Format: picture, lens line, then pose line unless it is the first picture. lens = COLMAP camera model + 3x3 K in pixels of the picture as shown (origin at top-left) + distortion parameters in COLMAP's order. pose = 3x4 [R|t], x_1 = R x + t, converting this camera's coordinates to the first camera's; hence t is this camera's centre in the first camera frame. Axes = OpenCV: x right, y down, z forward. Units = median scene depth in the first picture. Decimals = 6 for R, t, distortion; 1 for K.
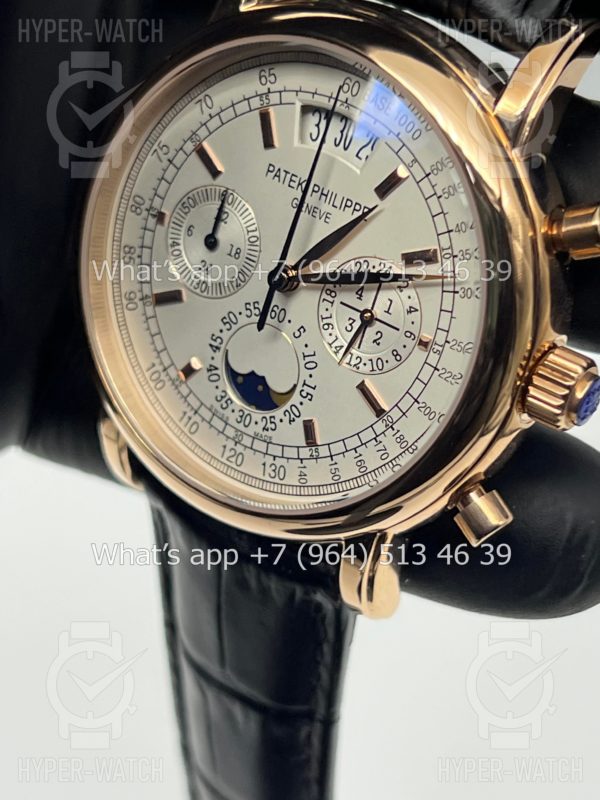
lens RADIAL K [[1848.7, 0, 297.5], [0, 1848.7, 392.8], [0, 0, 1]] dist [0.306883, 0.000000]
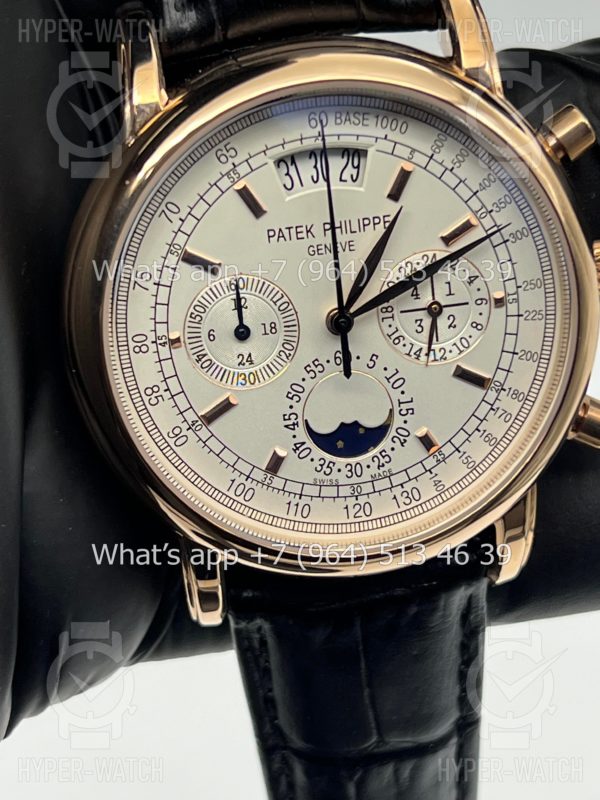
lens RADIAL K [[1848.7, 0, 304.4], [0, 1848.7, 398.9], [0, 0, 1]] dist [0.306883, 0.000000]
pose [[0.693006, -0.484628, 0.533741, -0.570603], [0.510456, 0.852655, 0.111423, -0.146066], [-0.509096, 0.195234, 0.838275, 0.178195]]
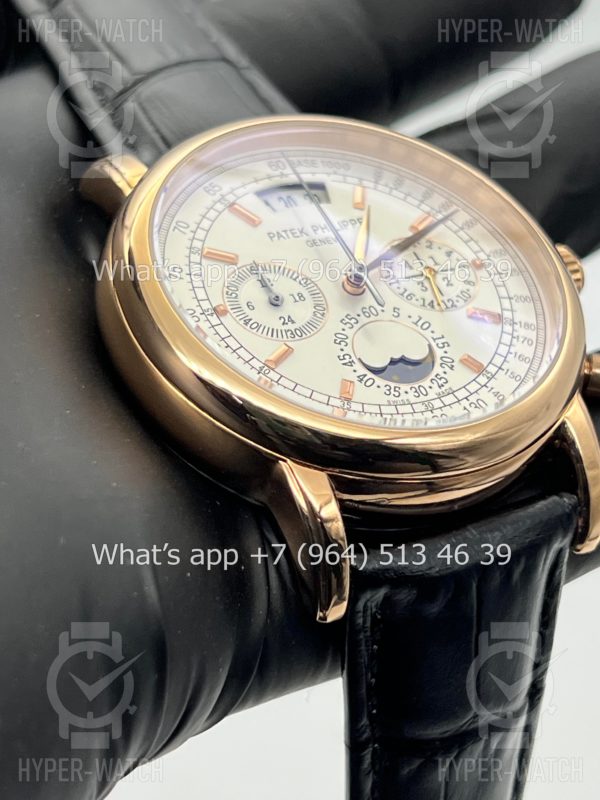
lens RADIAL K [[1848.7, 0, 300.6], [0, 1848.7, 403.2], [0, 0, 1]] dist [0.306883, 0.000000]
pose [[0.440125, -0.027858, 0.897504, -1.001100], [0.768815, 0.528084, -0.360626, 0.344492], [-0.463911, 0.848735, 0.253841, 0.792562]]
